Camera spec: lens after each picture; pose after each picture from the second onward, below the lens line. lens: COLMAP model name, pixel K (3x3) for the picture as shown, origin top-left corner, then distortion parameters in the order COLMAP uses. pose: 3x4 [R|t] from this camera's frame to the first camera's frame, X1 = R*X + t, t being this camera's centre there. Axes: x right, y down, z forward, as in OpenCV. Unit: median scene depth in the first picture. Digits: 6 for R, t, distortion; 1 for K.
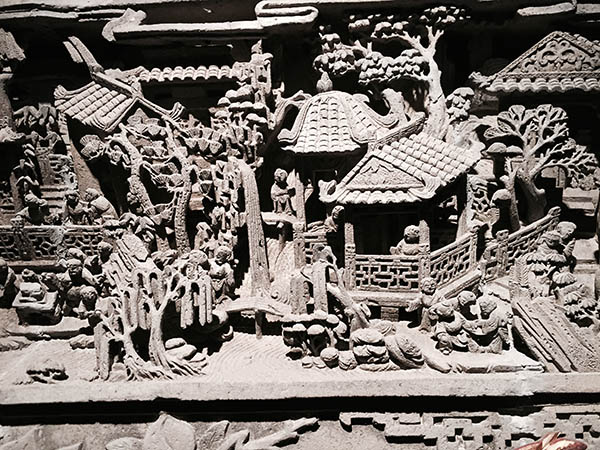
lens RADIAL K [[522.7, 0, 300.1], [0, 522.7, 223.0], [0, 0, 1]] dist [0.094577, -0.155156]
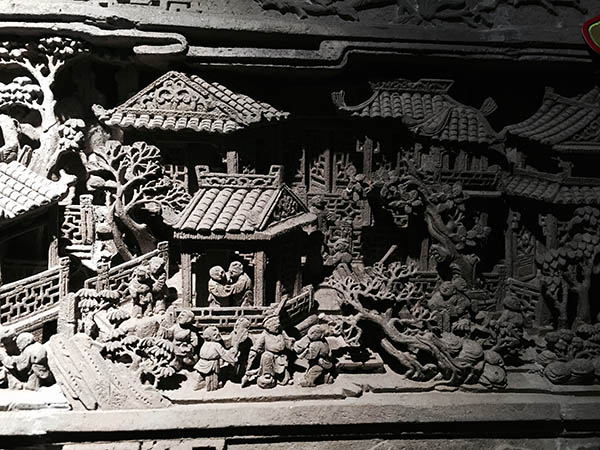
lens RADIAL K [[522.7, 0, 296.1], [0, 522.7, 225.3], [0, 0, 1]] dist [0.094577, -0.155156]
pose [[0.991427, 0.039628, 0.124509, 0.620080], [-0.036318, 0.998927, -0.028750, -0.043130], [-0.125515, 0.023981, 0.991802, -0.040775]]
